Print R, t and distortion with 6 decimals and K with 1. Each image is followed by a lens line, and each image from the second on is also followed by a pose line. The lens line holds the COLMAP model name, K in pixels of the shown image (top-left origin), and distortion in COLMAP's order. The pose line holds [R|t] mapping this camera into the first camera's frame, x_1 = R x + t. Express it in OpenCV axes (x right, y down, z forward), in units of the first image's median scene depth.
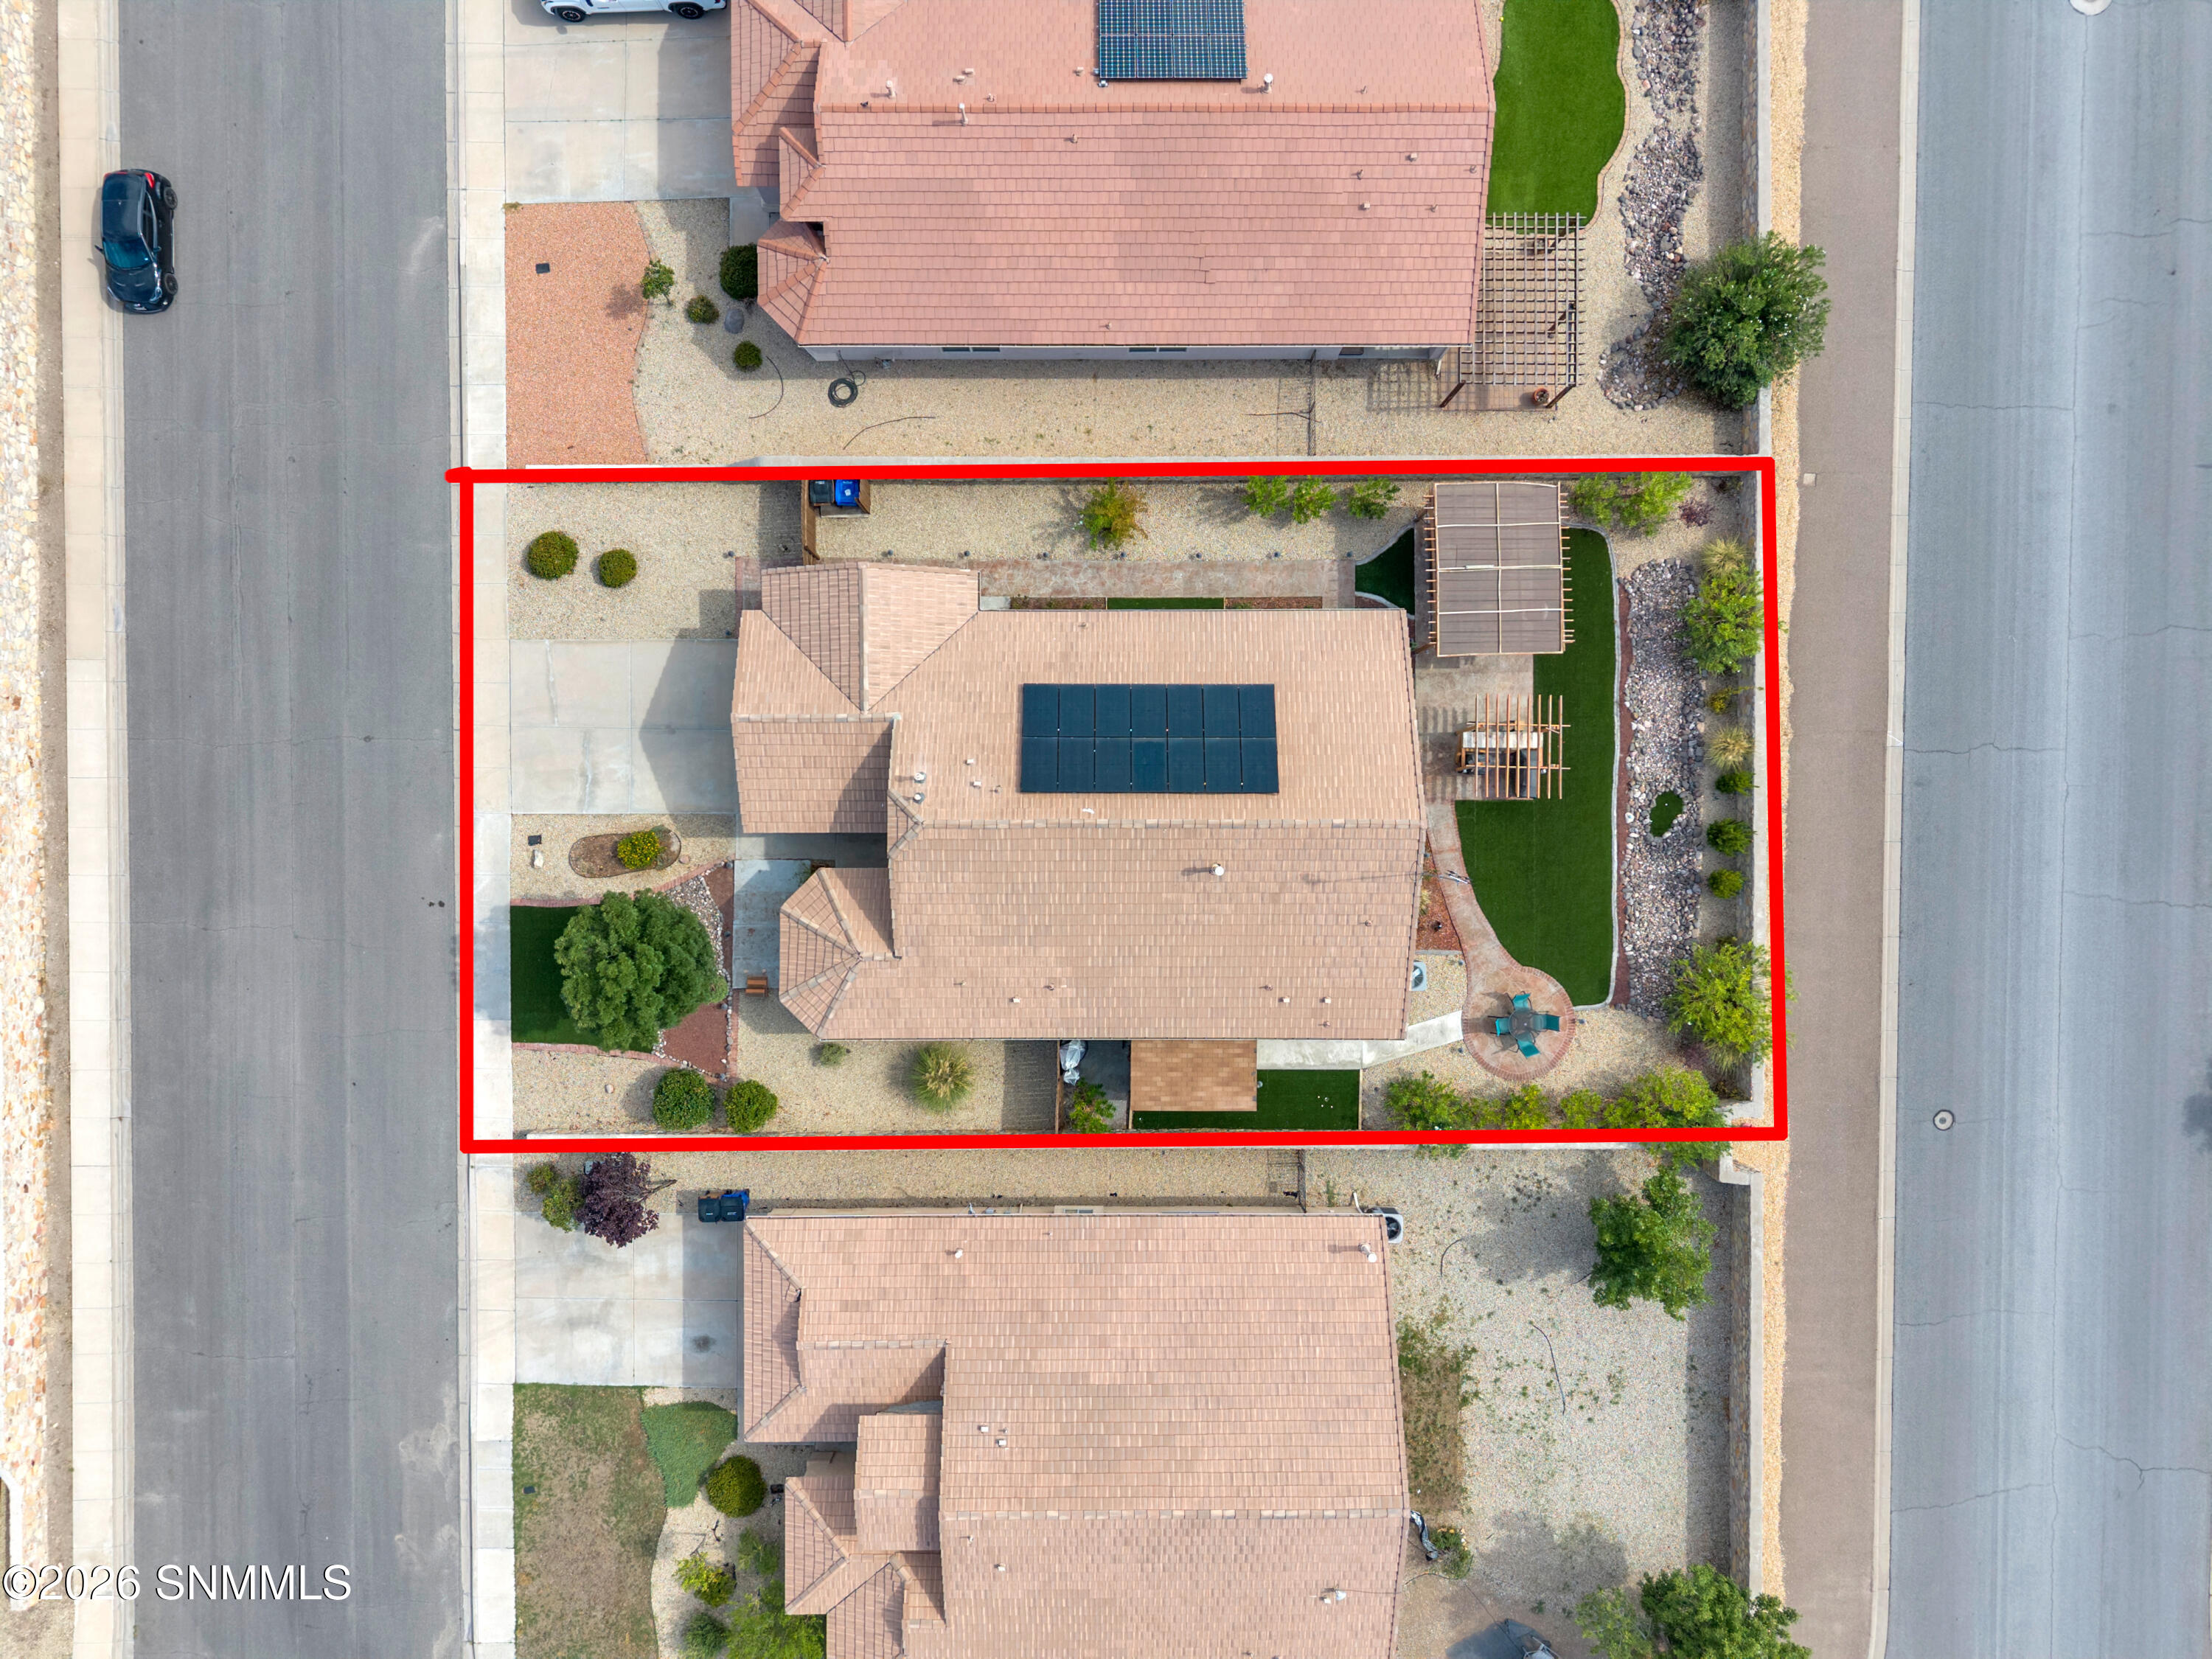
lens RADIAL K [[1472.0, 0, 1098.2], [0, 1472.0, 829.3], [0, 0, 1]] dist [0.054157, -0.068071]
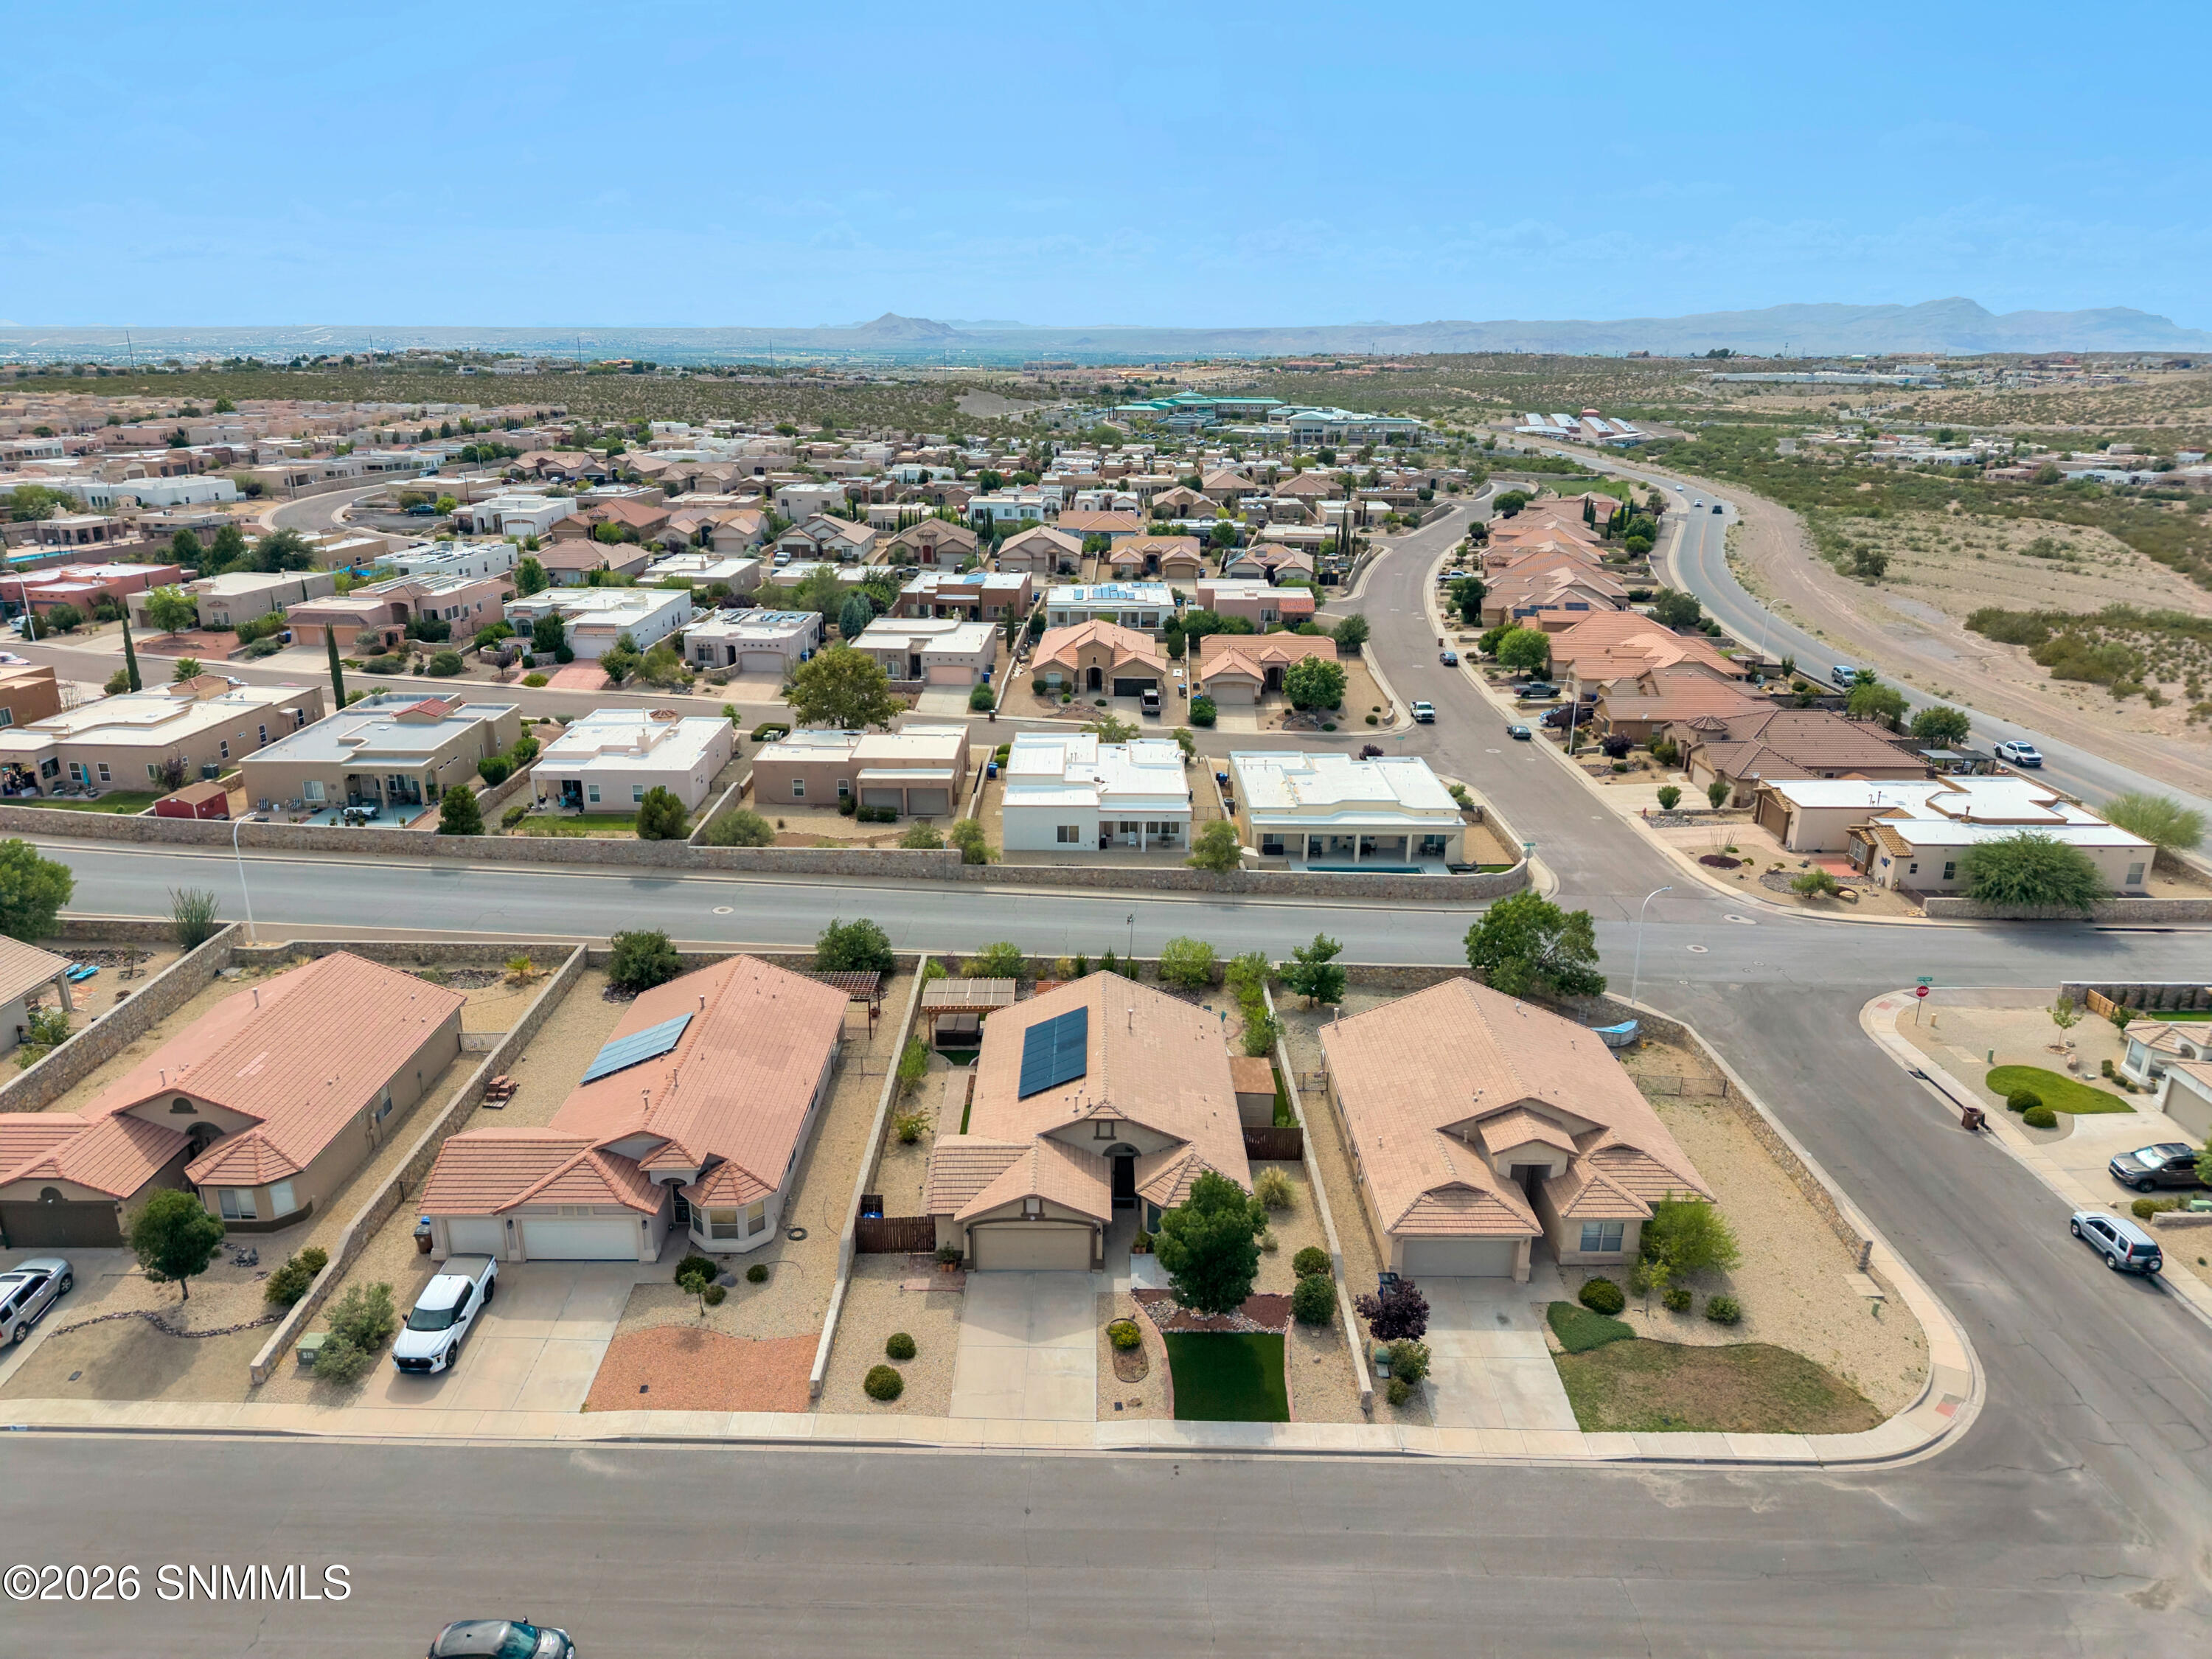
lens RADIAL K [[1472.0, 0, 1098.2], [0, 1472.0, 829.3], [0, 0, 1]] dist [0.054157, -0.068071]
pose [[-0.000345, -0.318801, 0.947822, -1.364105], [0.999953, 0.009119, 0.003431, -0.016968], [-0.009737, 0.947778, 0.318783, 0.181450]]
